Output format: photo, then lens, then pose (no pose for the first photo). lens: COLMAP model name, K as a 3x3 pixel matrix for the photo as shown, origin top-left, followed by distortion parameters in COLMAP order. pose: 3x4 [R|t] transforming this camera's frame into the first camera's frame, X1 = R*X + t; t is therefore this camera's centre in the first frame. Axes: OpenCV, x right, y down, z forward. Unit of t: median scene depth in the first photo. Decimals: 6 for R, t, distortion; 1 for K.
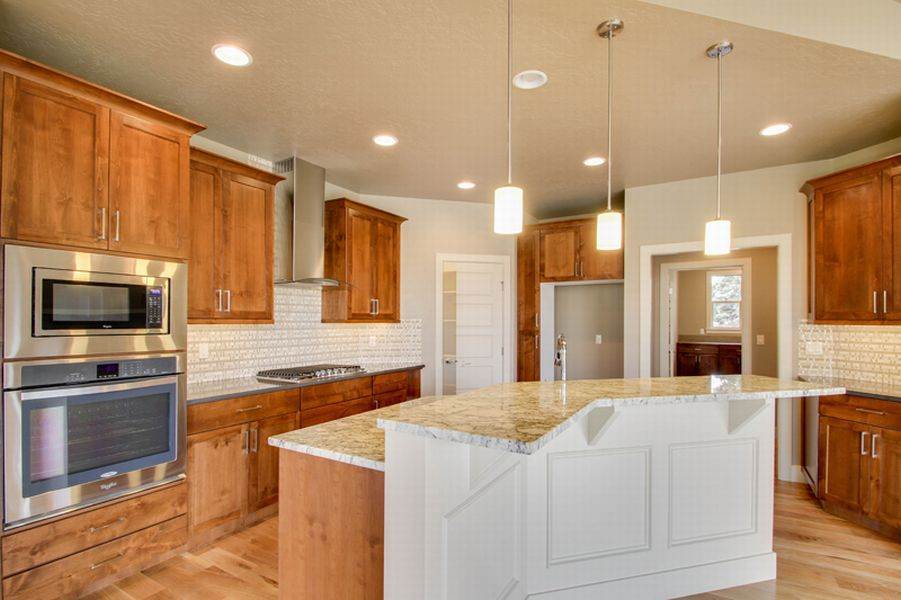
lens RADIAL K [[437.3, 0, 452.0], [0, 437.3, 320.9], [0, 0, 1]] dist [-0.001176, -0.000297]
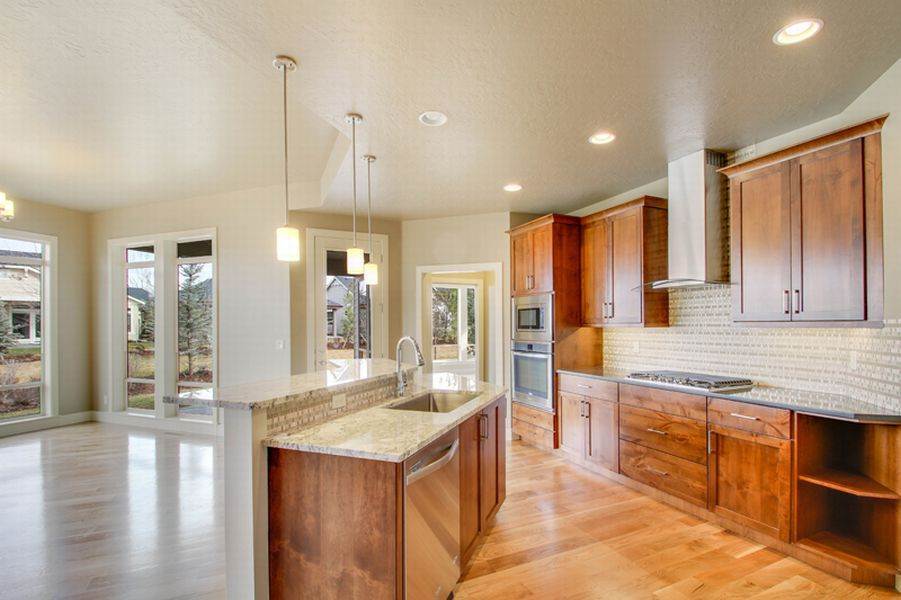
lens RADIAL K [[423.6, 0, 456.2], [0, 423.6, 322.1], [0, 0, 1]] dist [-0.004842, -0.001101]
pose [[-0.565520, -0.011066, -0.824660, 0.629162], [-0.001186, 0.999920, -0.012605, 0.005701], [0.824734, -0.006151, -0.565488, 0.983563]]
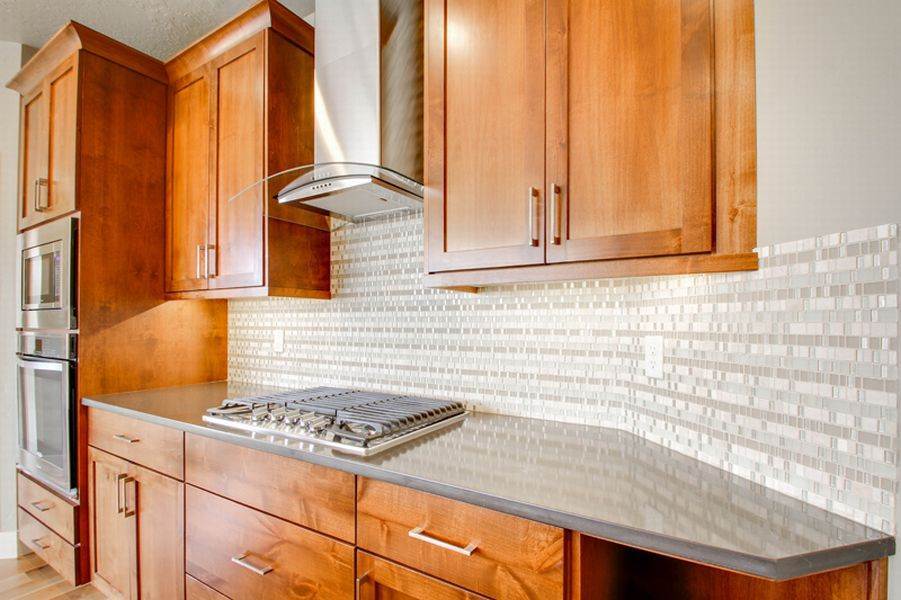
lens RADIAL K [[437.3, 0, 452.0], [0, 437.3, 320.9], [0, 0, 1]] dist [-0.001176, -0.000297]
pose [[-0.023702, -0.010226, -0.999667, 0.080458], [-0.002350, 0.999945, -0.010173, 0.032963], [0.999716, 0.002108, -0.023725, 0.990264]]
